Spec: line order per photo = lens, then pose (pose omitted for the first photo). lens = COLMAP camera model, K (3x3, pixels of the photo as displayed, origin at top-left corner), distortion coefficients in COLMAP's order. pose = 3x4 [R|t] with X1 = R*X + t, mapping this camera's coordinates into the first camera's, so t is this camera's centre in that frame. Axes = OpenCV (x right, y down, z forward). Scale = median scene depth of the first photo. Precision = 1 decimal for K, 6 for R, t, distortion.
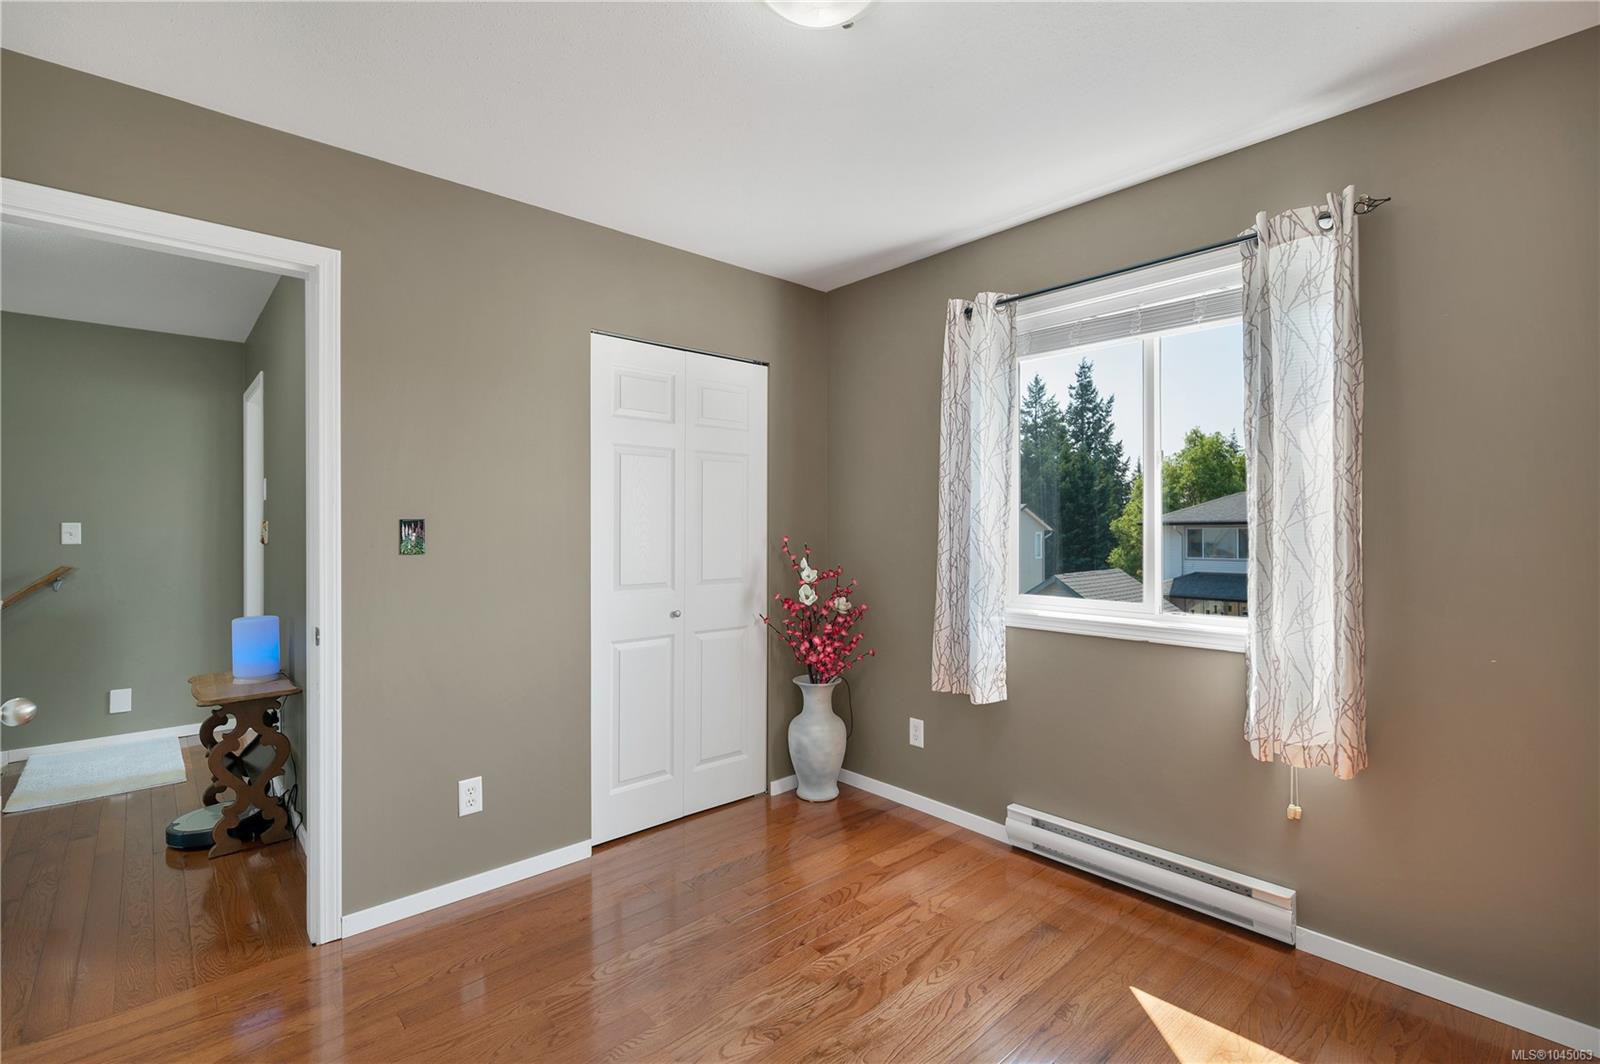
lens RADIAL K [[694.3, 0, 798.4], [0, 694.3, 526.6], [0, 0, 1]] dist [-0.001051, 0.000048]
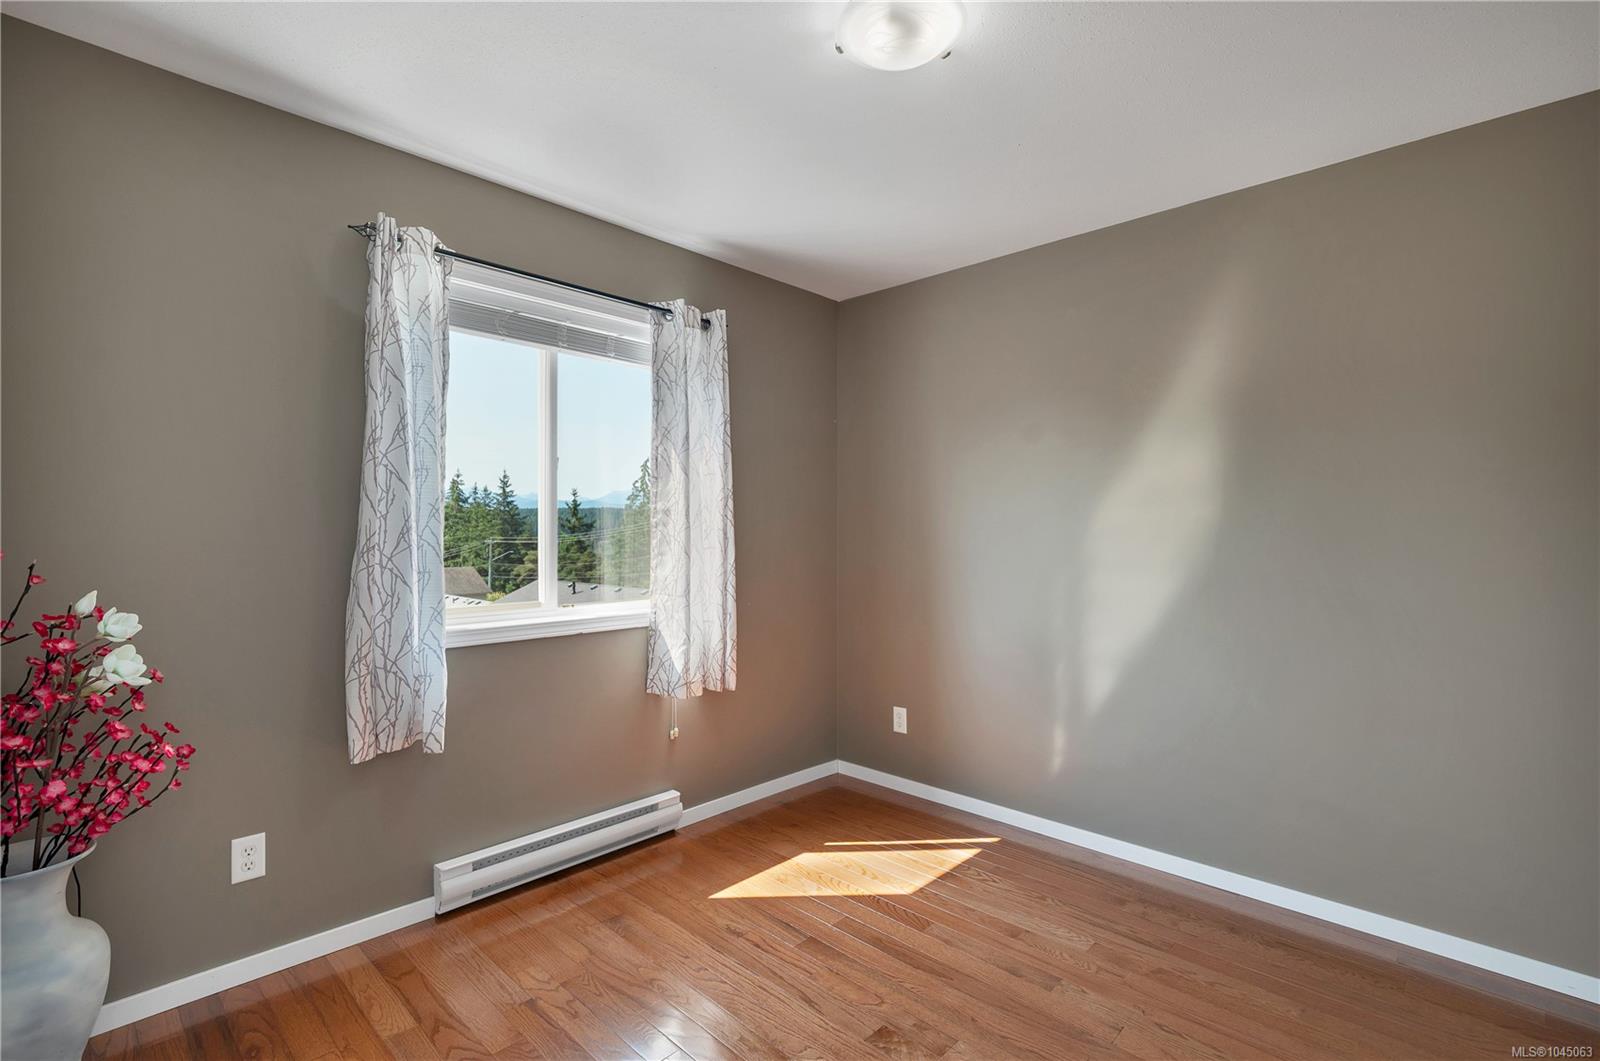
lens RADIAL K [[733.4, 0, 796.0], [0, 733.4, 521.3], [0, 0, 1]] dist [-0.004057, 0.001599]
pose [[-0.050503, 0.010346, 0.998670, -0.694066], [-0.008153, 0.999909, -0.010771, -0.001001], [-0.998691, -0.008686, -0.050414, 0.744181]]
